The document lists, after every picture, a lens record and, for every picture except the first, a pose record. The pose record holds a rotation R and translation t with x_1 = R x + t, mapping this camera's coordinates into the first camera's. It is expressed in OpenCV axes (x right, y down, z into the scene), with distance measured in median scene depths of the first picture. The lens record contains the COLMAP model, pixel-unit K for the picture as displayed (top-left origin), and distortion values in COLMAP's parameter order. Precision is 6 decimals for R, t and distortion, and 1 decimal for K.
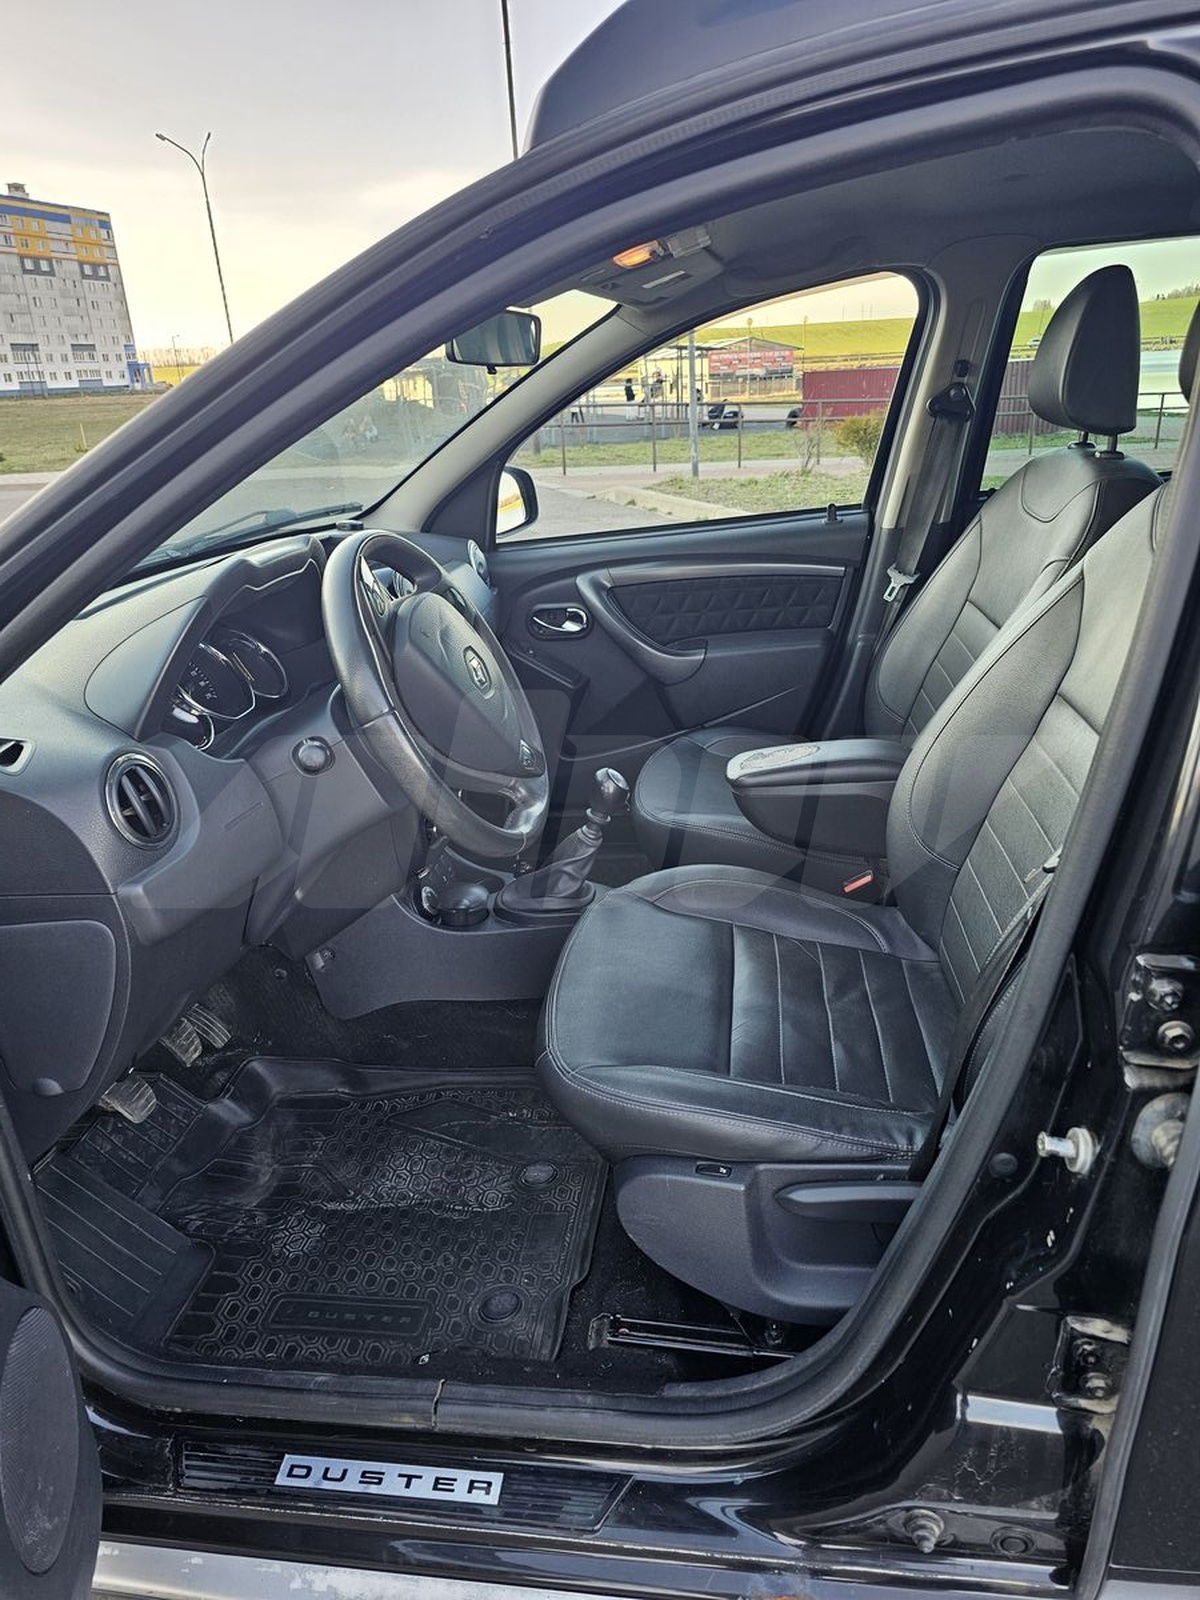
lens RADIAL K [[1073.9, 0, 598.3], [0, 1073.9, 784.7], [0, 0, 1]] dist [0.046688, -0.039761]
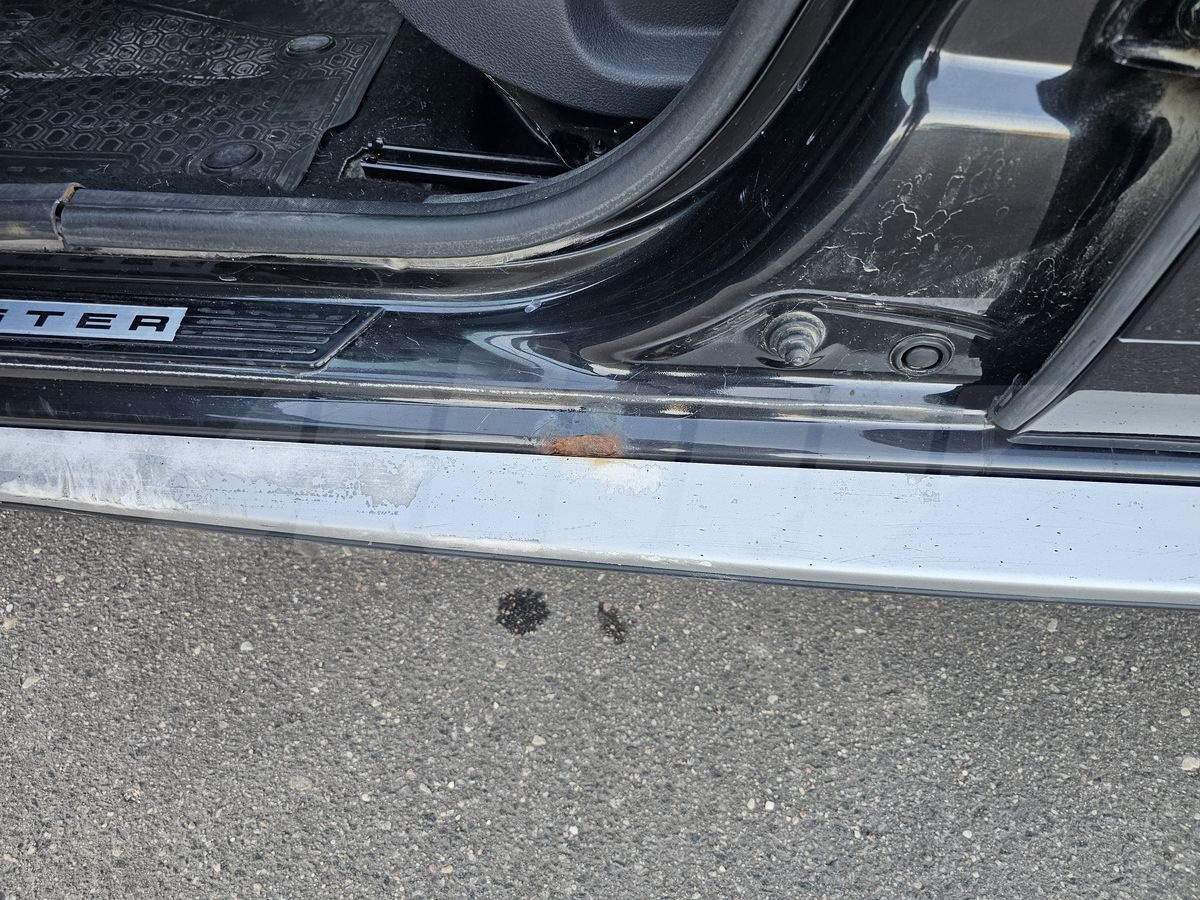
lens RADIAL K [[805.4, 0, 592.4], [0, 805.4, 444.3], [0, 0, 1]] dist [0.046688, -0.039761]
pose [[0.994381, -0.014339, 0.104884, 0.108826], [-0.038856, 0.872189, 0.487623, 0.447501], [-0.098471, -0.488958, 0.866731, 0.490323]]
